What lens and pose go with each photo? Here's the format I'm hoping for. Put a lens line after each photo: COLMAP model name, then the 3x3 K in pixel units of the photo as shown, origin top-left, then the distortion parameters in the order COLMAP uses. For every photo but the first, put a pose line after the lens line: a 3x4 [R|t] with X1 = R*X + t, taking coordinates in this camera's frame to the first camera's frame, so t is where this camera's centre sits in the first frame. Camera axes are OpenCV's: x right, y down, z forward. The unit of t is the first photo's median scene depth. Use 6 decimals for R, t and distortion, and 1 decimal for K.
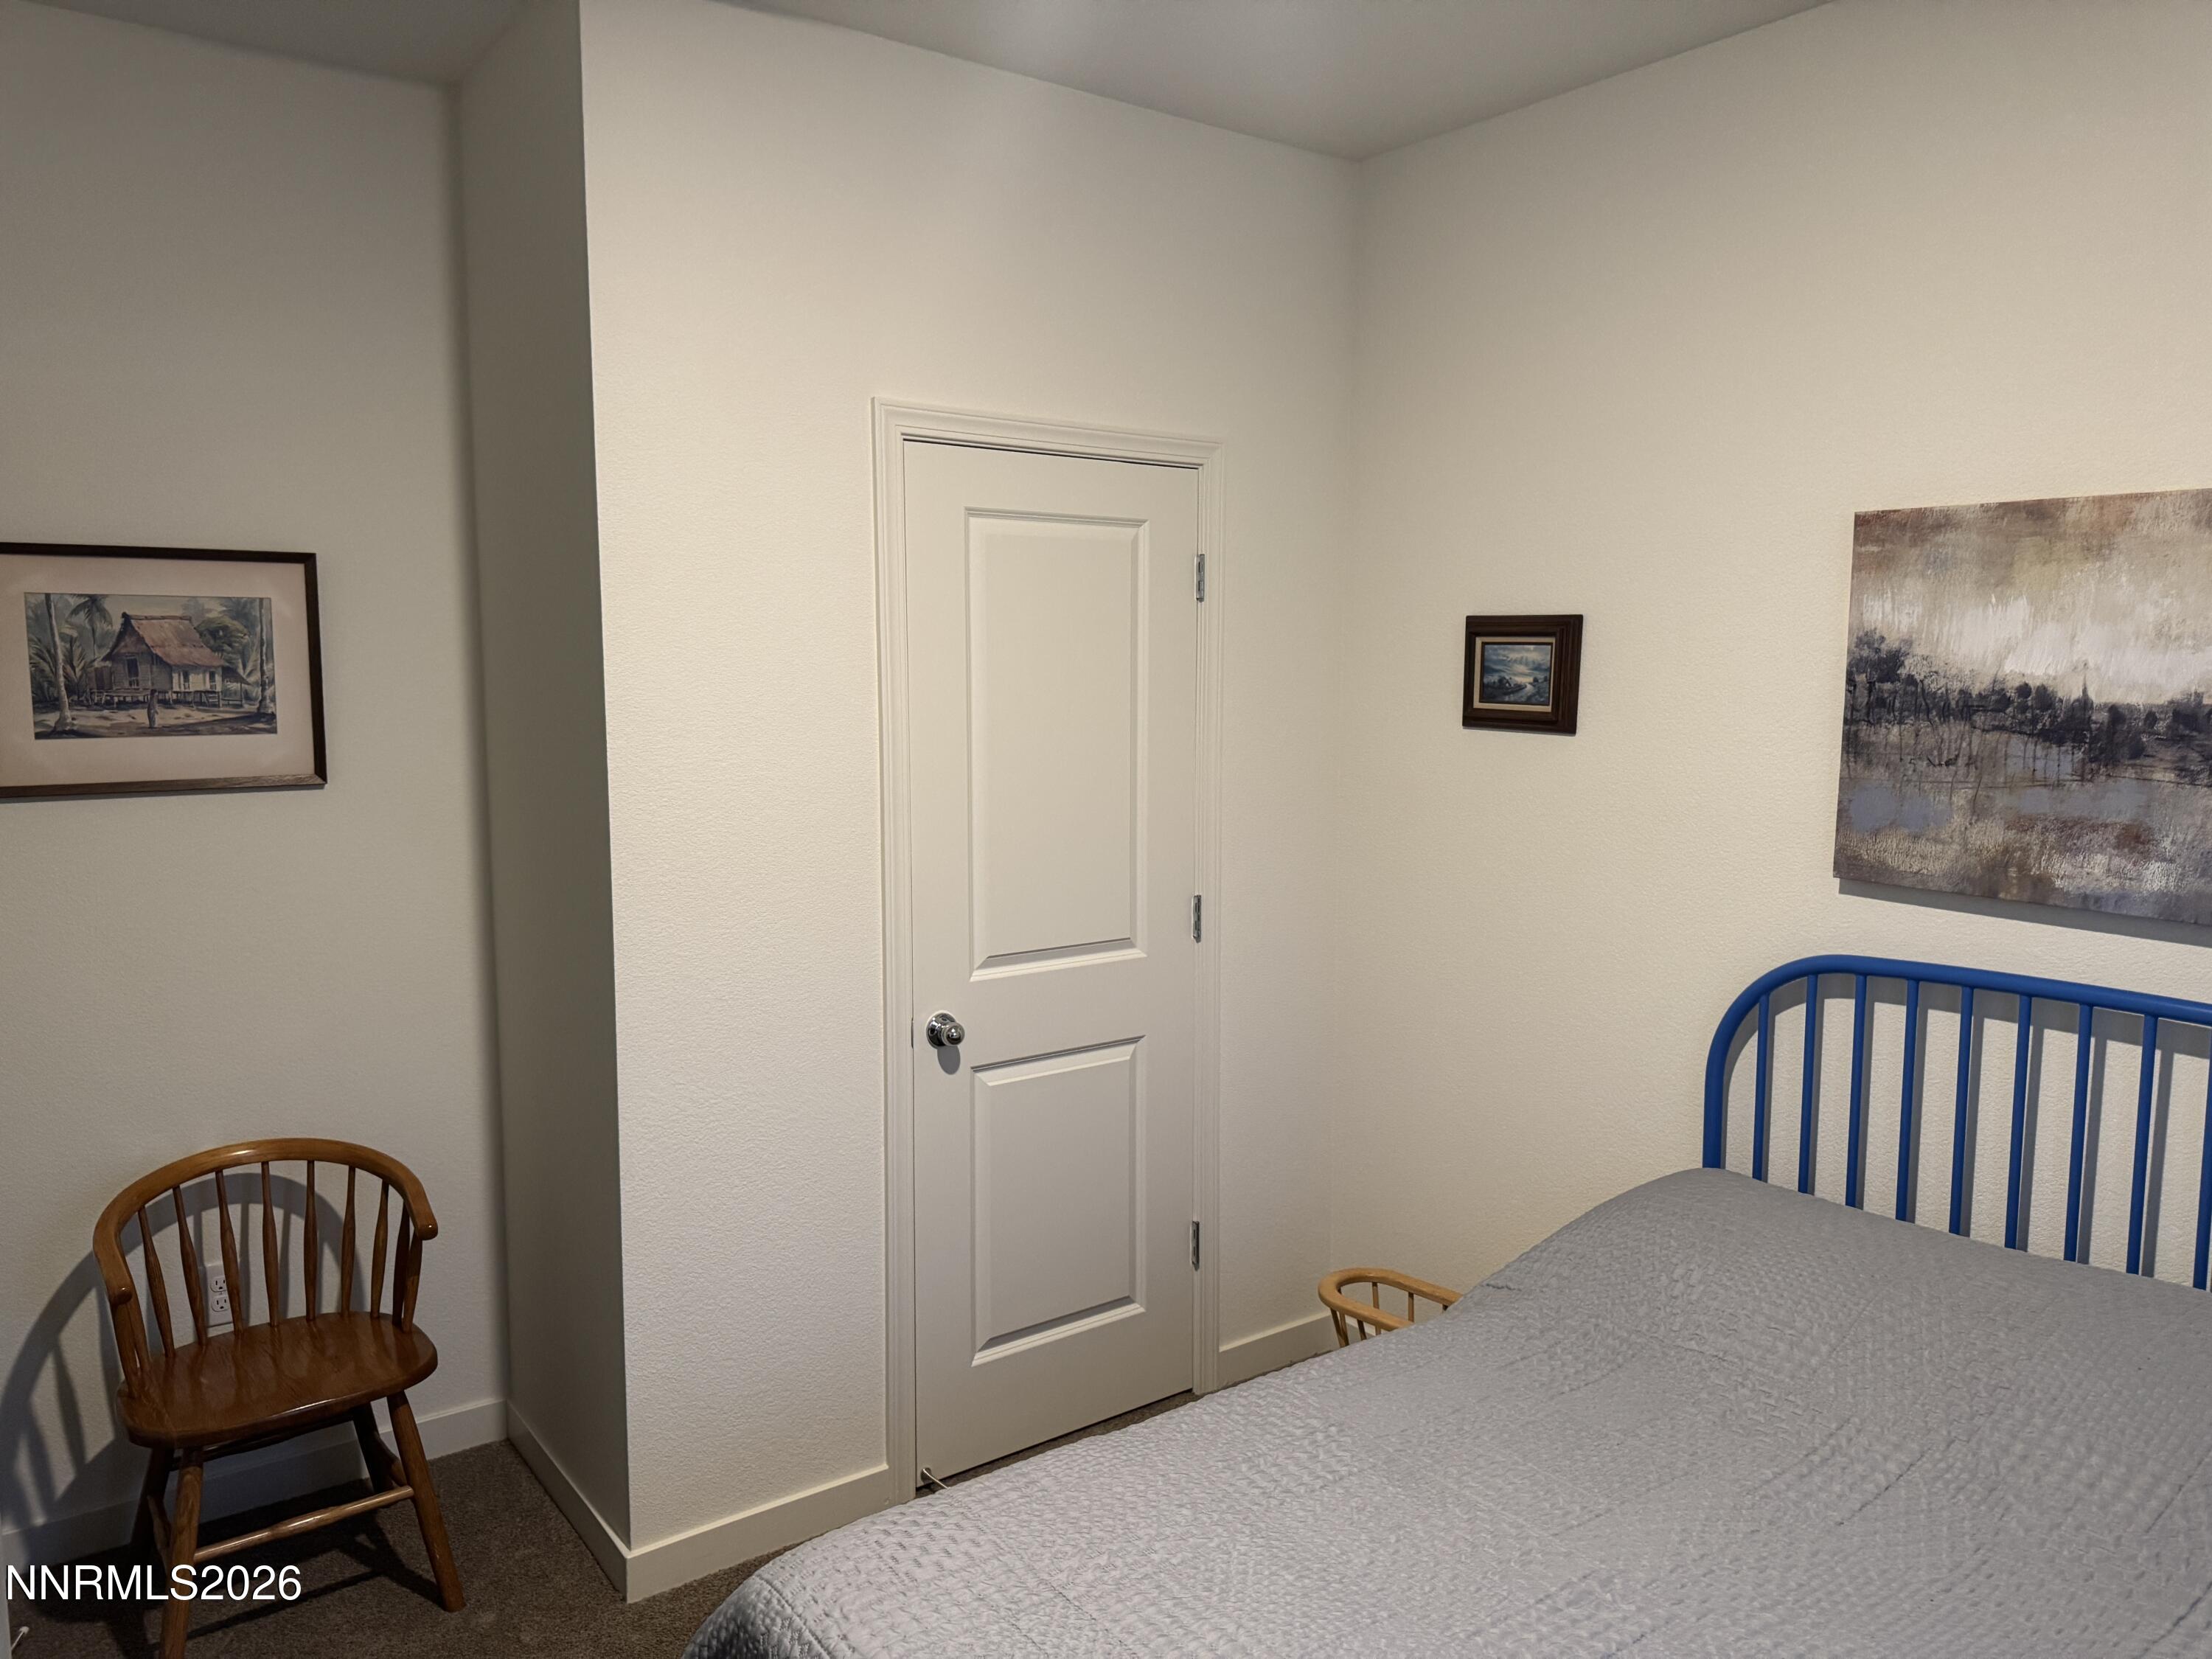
lens RADIAL K [[1539.0, 0, 1110.4], [0, 1539.0, 827.5], [0, 0, 1]] dist [0.055423, -0.002652]
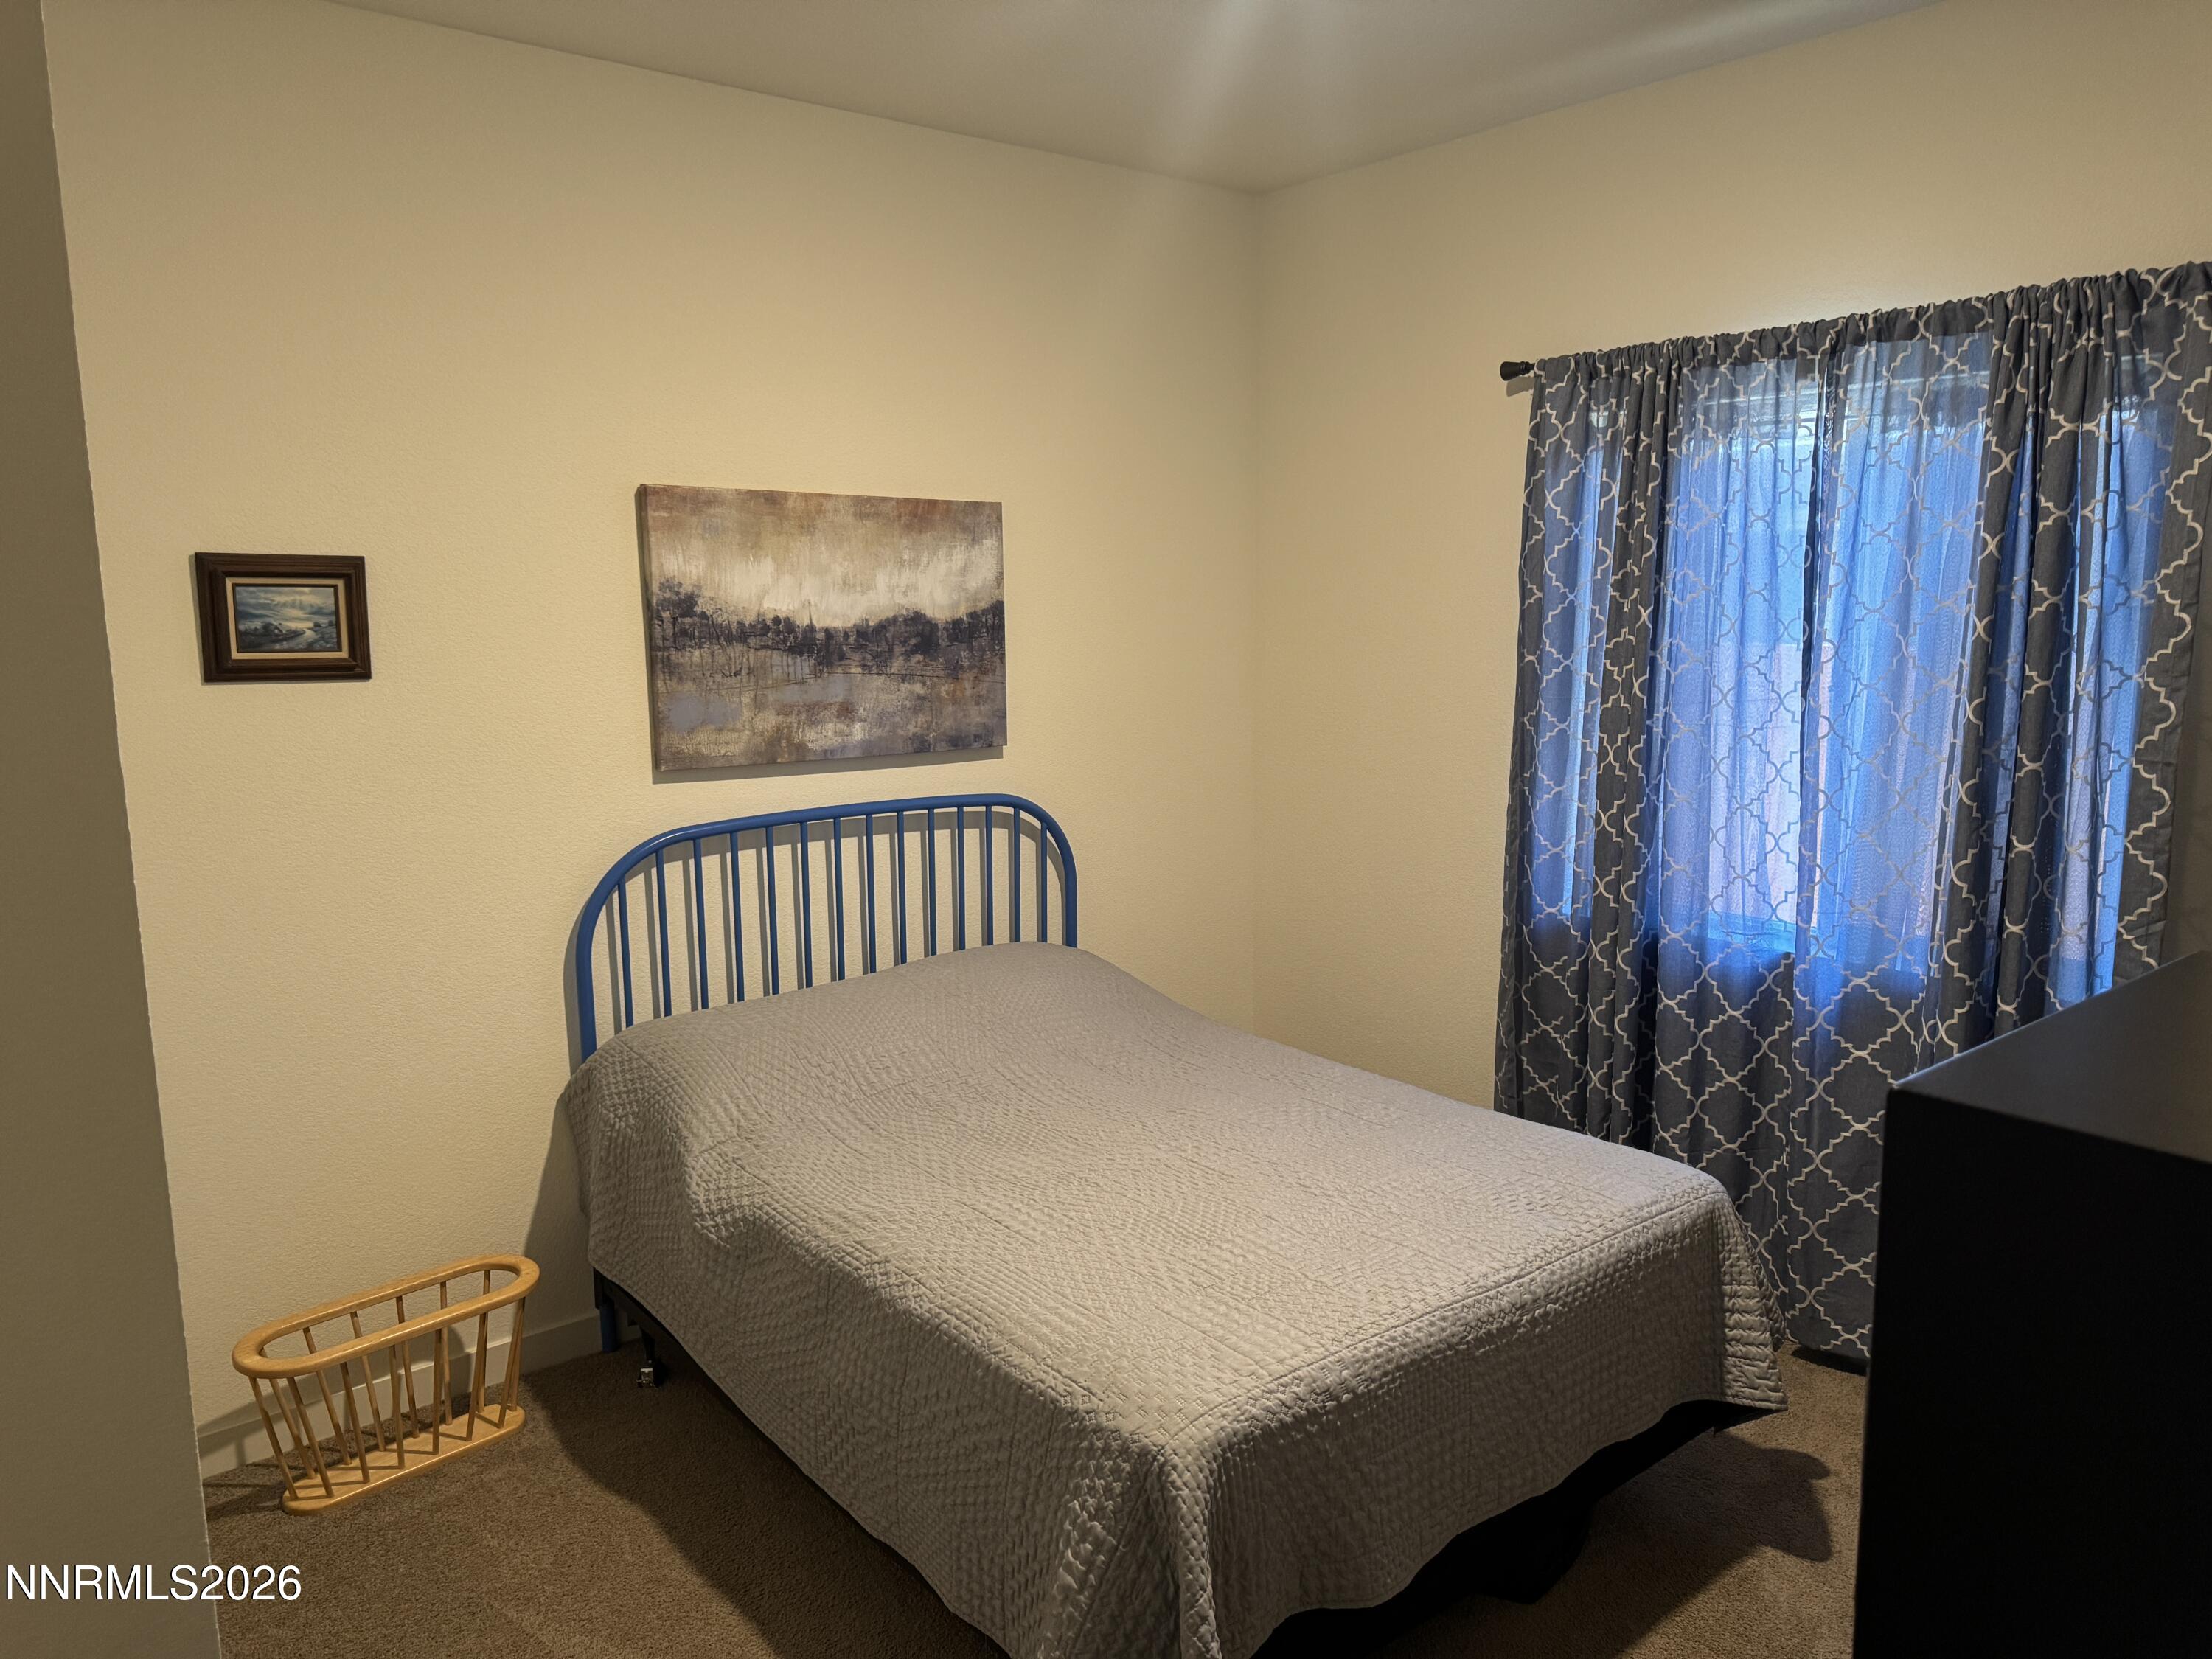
lens RADIAL K [[1574.3, 0, 1138.6], [0, 1574.3, 844.3], [0, 0, 1]] dist [0.034751, -0.032437]
pose [[-0.031520, -0.199254, 0.979441, -0.914624], [0.089881, 0.975392, 0.201323, -0.148287], [-0.995454, 0.094379, -0.012835, 0.688513]]
